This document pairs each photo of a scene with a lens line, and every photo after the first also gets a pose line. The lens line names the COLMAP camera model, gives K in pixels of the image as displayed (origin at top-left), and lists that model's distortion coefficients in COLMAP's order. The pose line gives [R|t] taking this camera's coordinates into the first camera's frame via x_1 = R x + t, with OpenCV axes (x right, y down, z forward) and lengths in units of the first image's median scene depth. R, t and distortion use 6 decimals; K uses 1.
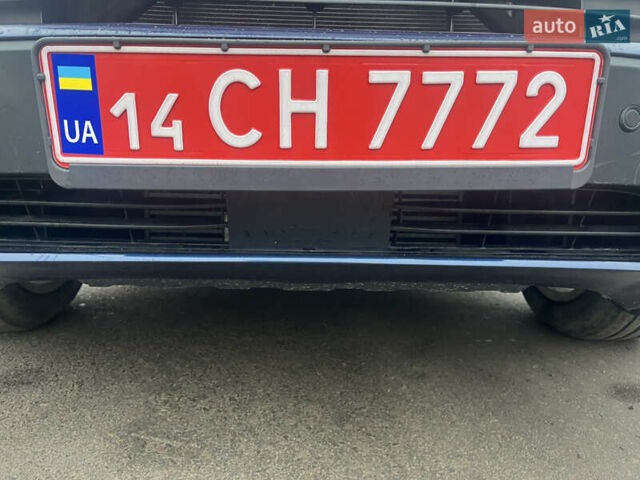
lens RADIAL K [[478.1, 0, 316.8], [0, 478.1, 241.8], [0, 0, 1]] dist [0.074198, -0.098102]
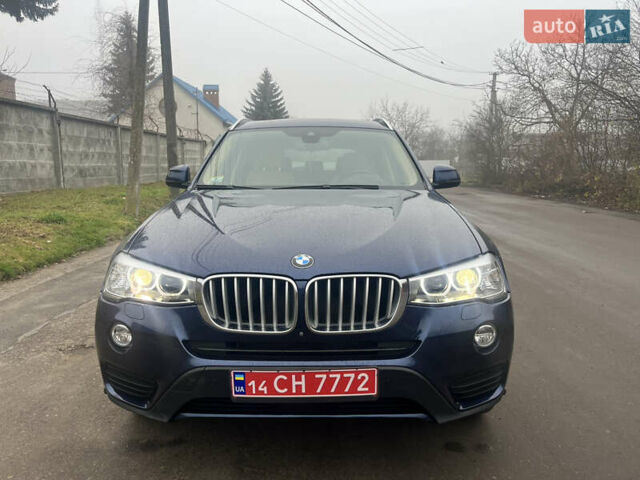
lens RADIAL K [[478.1, 0, 316.8], [0, 478.1, 241.8], [0, 0, 1]] dist [0.074198, -0.098102]
pose [[0.999111, -0.017878, -0.038187, 0.278483], [0.017347, 0.999749, -0.014201, -1.327495], [0.038432, 0.013526, 0.999170, -2.776663]]
